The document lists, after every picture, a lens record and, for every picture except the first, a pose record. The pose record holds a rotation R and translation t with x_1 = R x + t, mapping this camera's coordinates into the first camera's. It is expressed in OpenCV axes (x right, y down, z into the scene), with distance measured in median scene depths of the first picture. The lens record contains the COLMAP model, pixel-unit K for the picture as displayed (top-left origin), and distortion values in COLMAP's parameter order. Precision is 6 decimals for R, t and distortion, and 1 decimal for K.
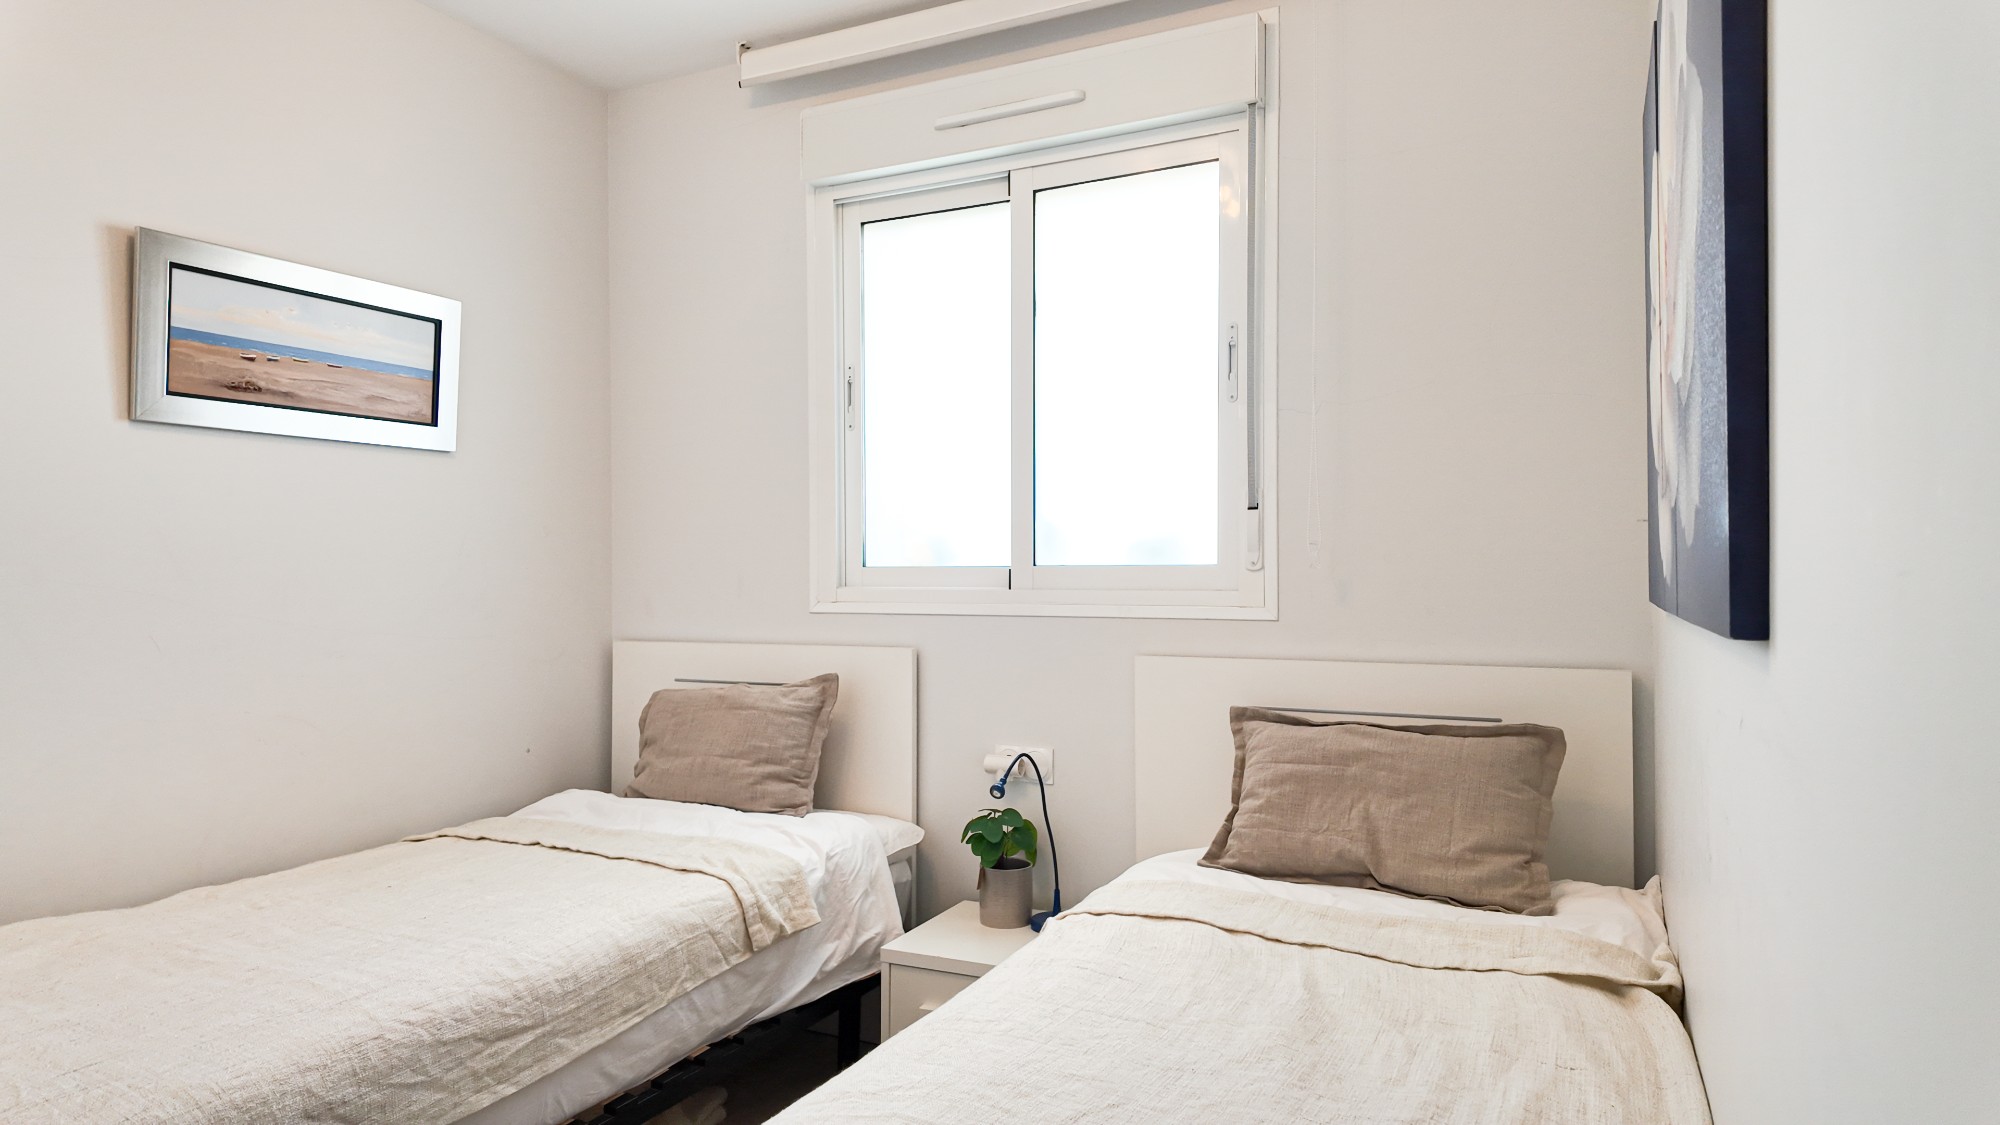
lens RADIAL K [[1174.1, 0, 997.4], [0, 1174.1, 562.5], [0, 0, 1]] dist [0.050534, -0.043223]
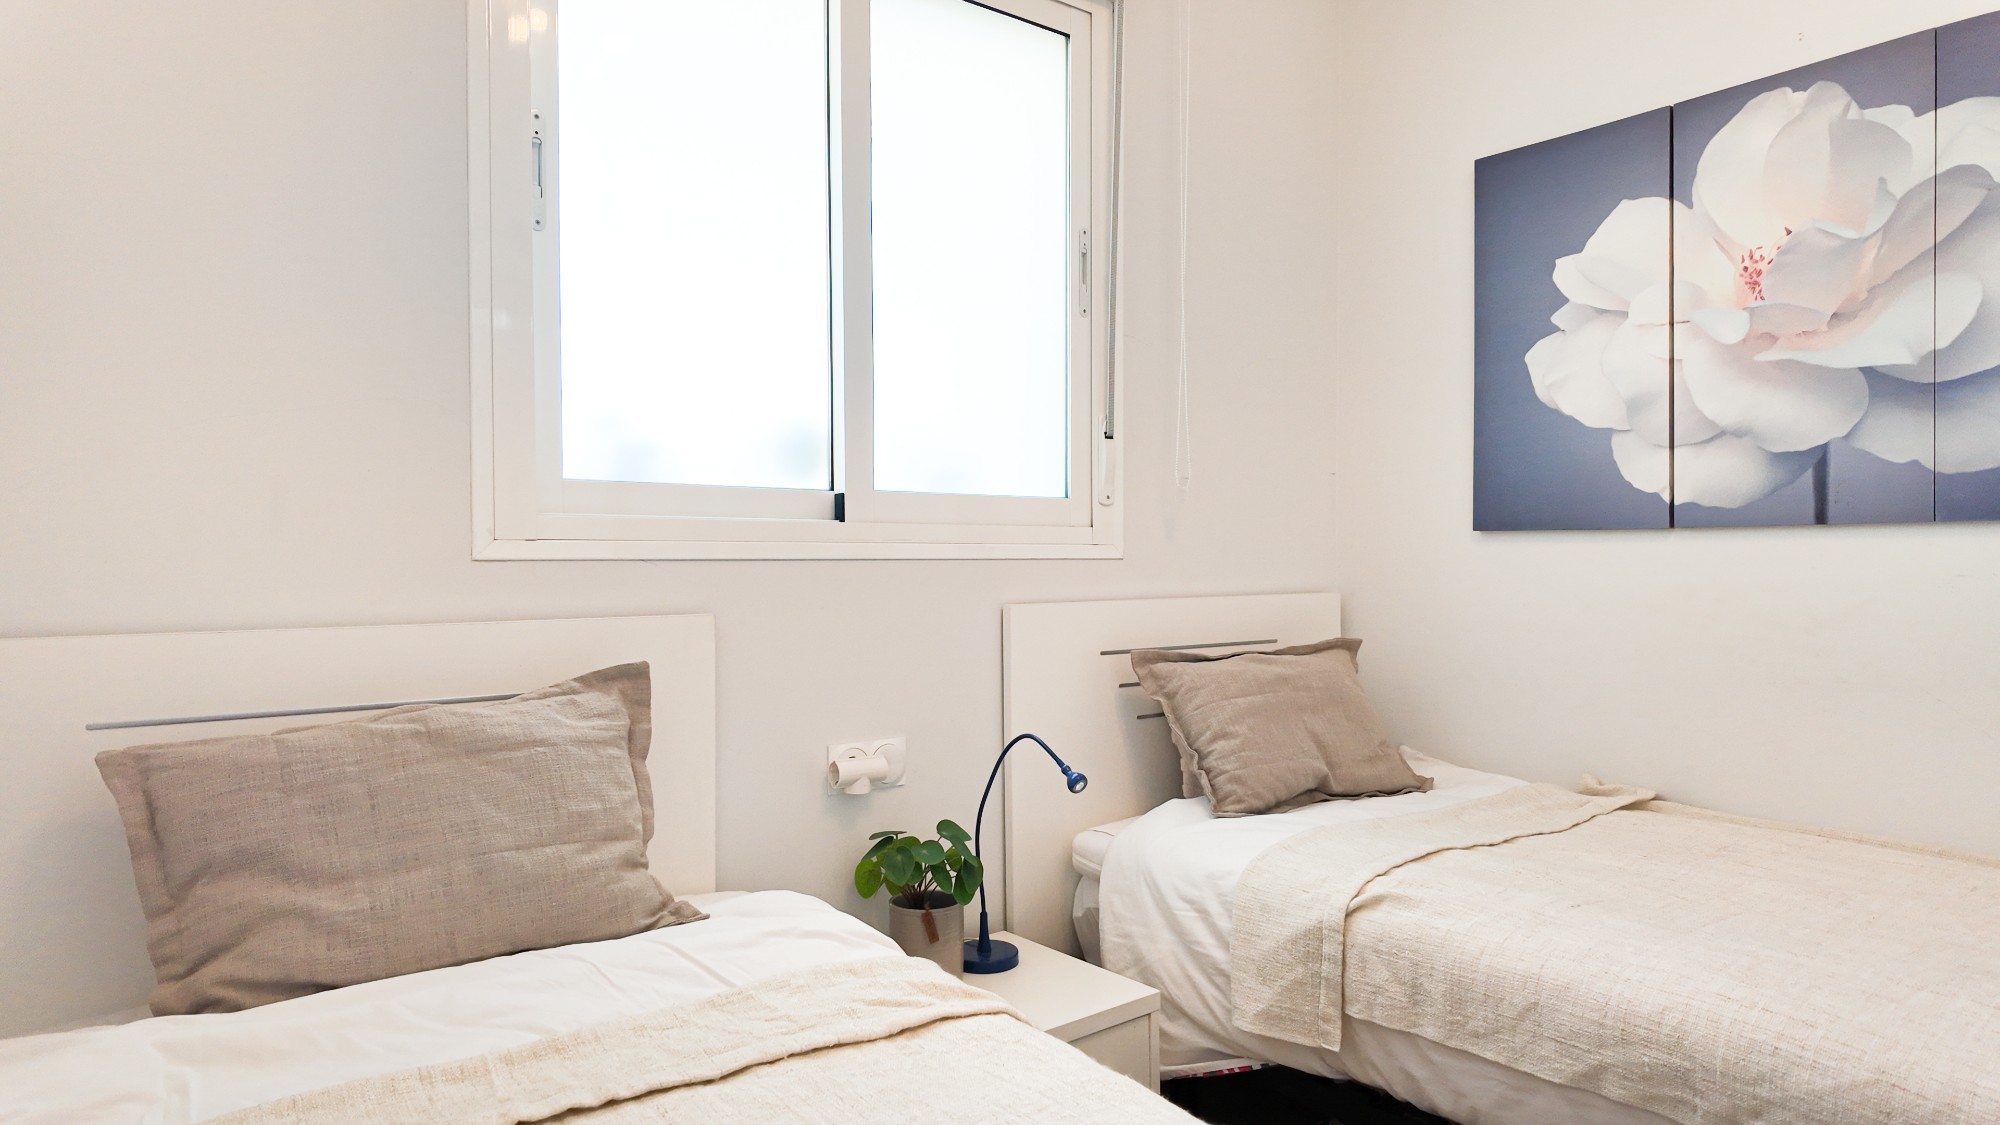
lens RADIAL K [[1174.1, 0, 1001.2], [0, 1174.1, 563.9], [0, 0, 1]] dist [0.050534, -0.043223]
pose [[0.432065, -0.001717, 0.901841, -0.638886], [-0.004249, 0.999983, 0.003940, 0.049344], [-0.901832, -0.005534, 0.432051, 0.667892]]
